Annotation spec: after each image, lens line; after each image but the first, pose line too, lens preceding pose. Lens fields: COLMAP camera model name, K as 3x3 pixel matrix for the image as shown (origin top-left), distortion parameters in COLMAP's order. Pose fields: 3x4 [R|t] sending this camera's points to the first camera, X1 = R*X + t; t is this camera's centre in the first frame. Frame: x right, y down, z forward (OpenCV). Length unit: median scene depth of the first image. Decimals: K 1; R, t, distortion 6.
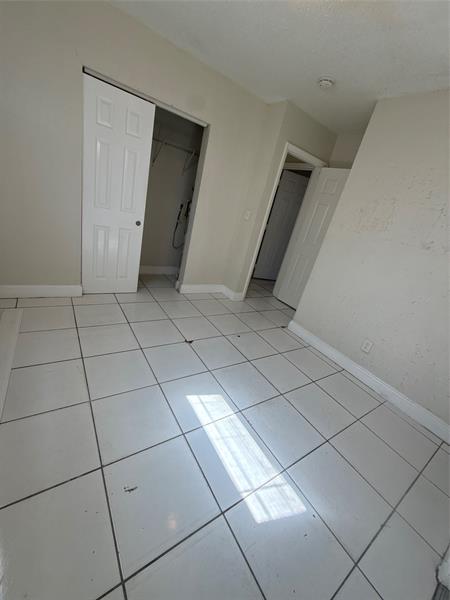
lens RADIAL K [[240.7, 0, 225.0], [0, 240.7, 300.0], [0, 0, 1]] dist [0.000724, -0.000143]
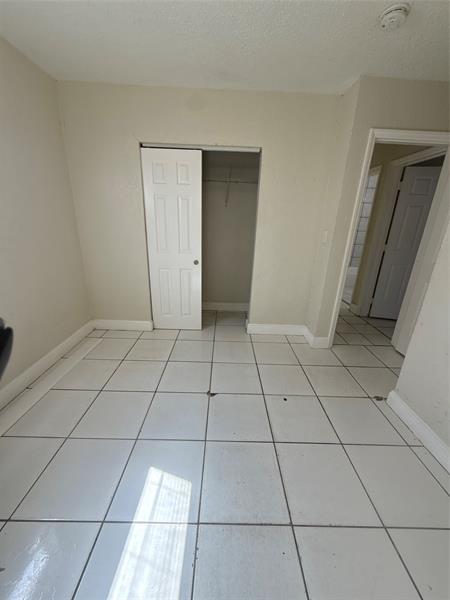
lens RADIAL K [[238.5, 0, 225.0], [0, 238.5, 300.0], [0, 0, 1]] dist [-0.001805, -0.000363]
pose [[0.816559, -0.015555, -0.577052, 0.315105], [-0.067604, 0.990181, -0.122355, -0.043202], [0.573289, 0.138921, 0.807490, 0.267084]]
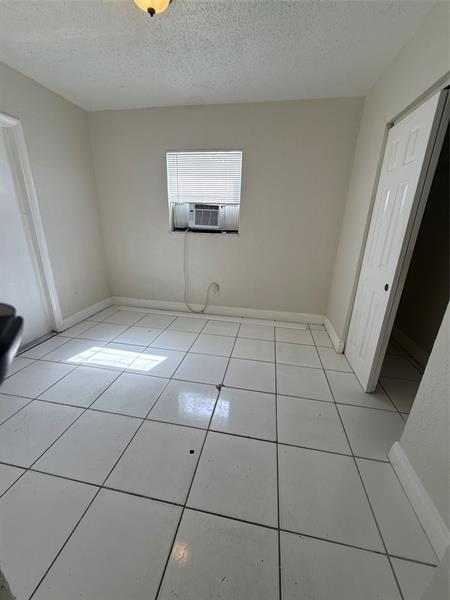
lens RADIAL K [[240.7, 0, 225.0], [0, 240.7, 300.0], [0, 0, 1]] dist [0.000724, -0.000143]
pose [[-0.677954, -0.010471, -0.735030, 0.390925], [-0.445158, 0.801558, 0.399172, -0.347707], [0.584989, 0.597825, -0.548081, 1.092686]]
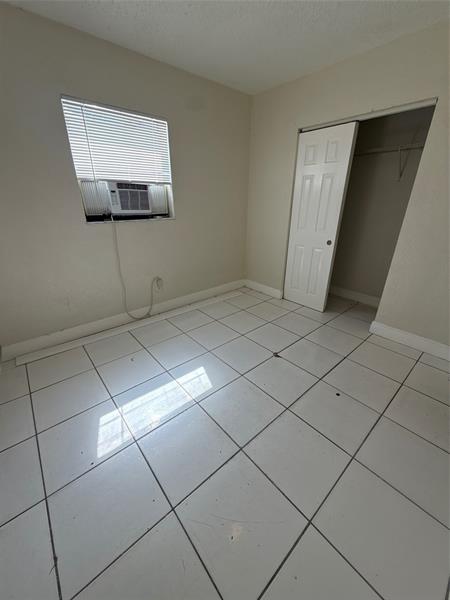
lens RADIAL K [[238.5, 0, 225.0], [0, 238.5, 300.0], [0, 0, 1]] dist [-0.001805, -0.000363]
pose [[0.114977, 0.168279, -0.979011, 0.597805], [-0.359024, 0.925966, 0.116997, -0.053384], [0.926219, 0.338037, 0.166881, 0.495799]]
